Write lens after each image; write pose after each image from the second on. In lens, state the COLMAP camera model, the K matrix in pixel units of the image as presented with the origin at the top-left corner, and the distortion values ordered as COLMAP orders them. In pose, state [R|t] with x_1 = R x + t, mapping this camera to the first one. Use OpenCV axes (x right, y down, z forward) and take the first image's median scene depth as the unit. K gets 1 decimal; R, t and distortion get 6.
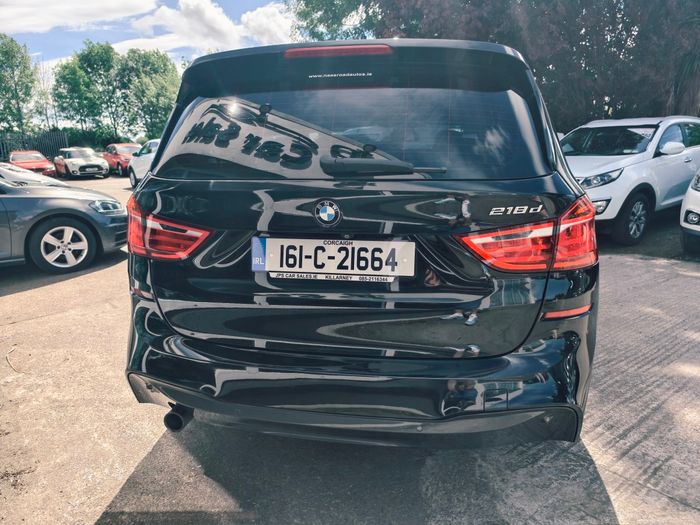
lens RADIAL K [[494.0, 0, 350.0], [0, 494.0, 262.5], [0, 0, 1]] dist [0.022128, -0.025540]
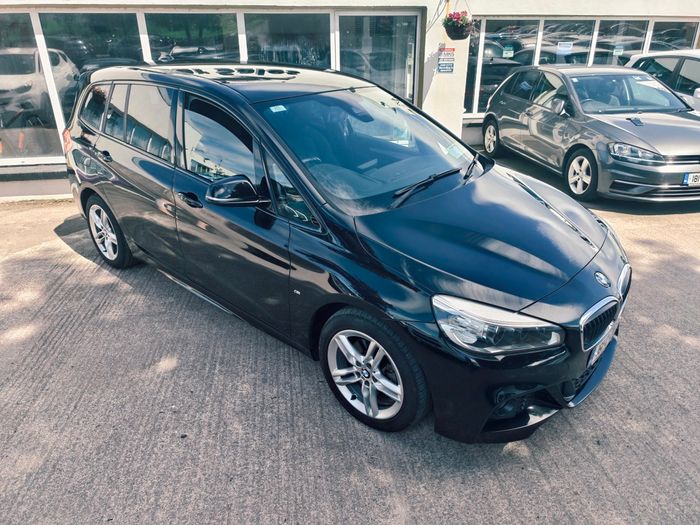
lens RADIAL K [[494.0, 0, 350.0], [0, 494.0, 262.5], [0, 0, 1]] dist [0.022128, -0.025540]
pose [[-0.518396, 0.374656, -0.768699, 1.652316], [-0.171171, 0.835261, 0.522532, -0.982028], [0.837834, 0.402457, -0.368865, 2.934254]]
